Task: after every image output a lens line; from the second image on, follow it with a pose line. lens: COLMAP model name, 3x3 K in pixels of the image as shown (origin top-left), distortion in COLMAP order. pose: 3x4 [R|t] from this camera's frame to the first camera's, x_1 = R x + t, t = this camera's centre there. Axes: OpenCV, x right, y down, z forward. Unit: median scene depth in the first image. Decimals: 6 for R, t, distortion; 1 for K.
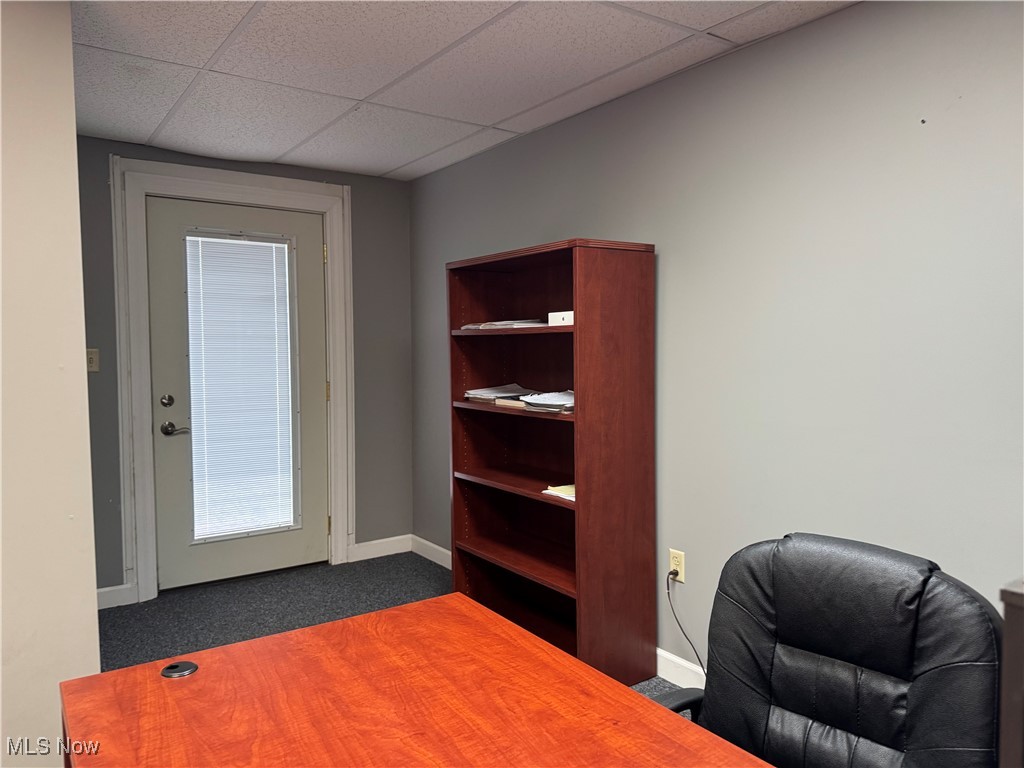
lens RADIAL K [[723.1, 0, 511.5], [0, 723.1, 383.3], [0, 0, 1]] dist [0.084600, -0.001802]
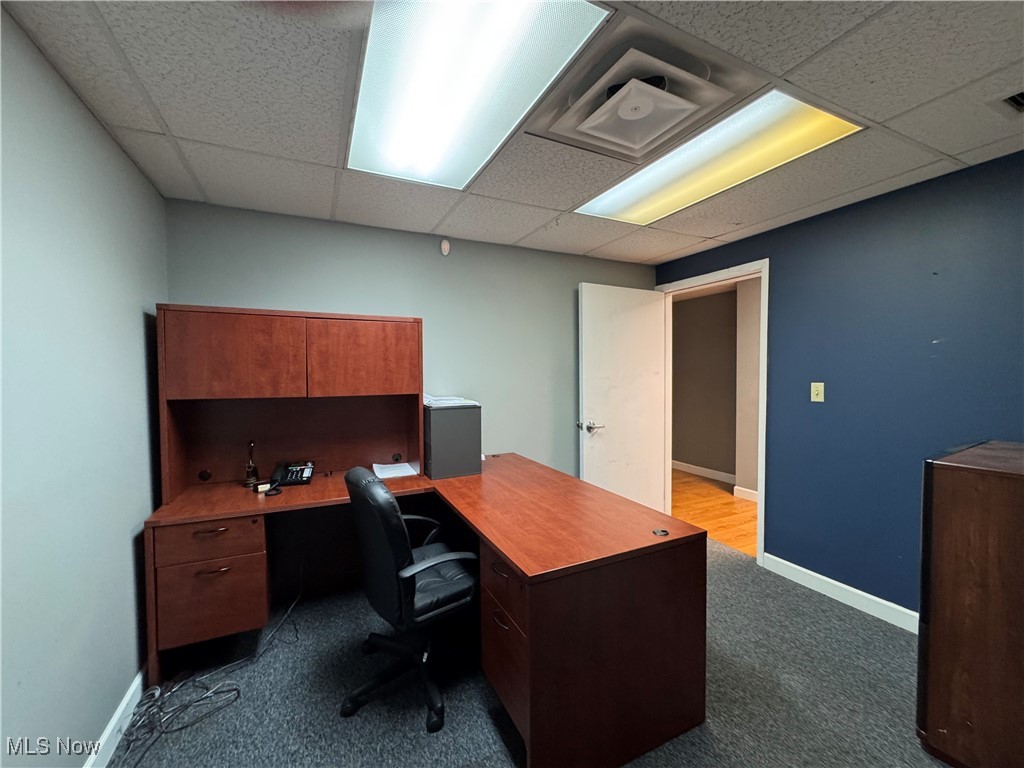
lens RADIAL K [[412.2, 0, 511.5], [0, 412.2, 384.1], [0, 0, 1]] dist [-0.000835, 0.000250]
pose [[-0.986252, 0.006665, 0.165112, -0.213793], [0.020937, 0.996174, 0.084848, -0.161172], [-0.163914, 0.087138, -0.982618, 2.190769]]
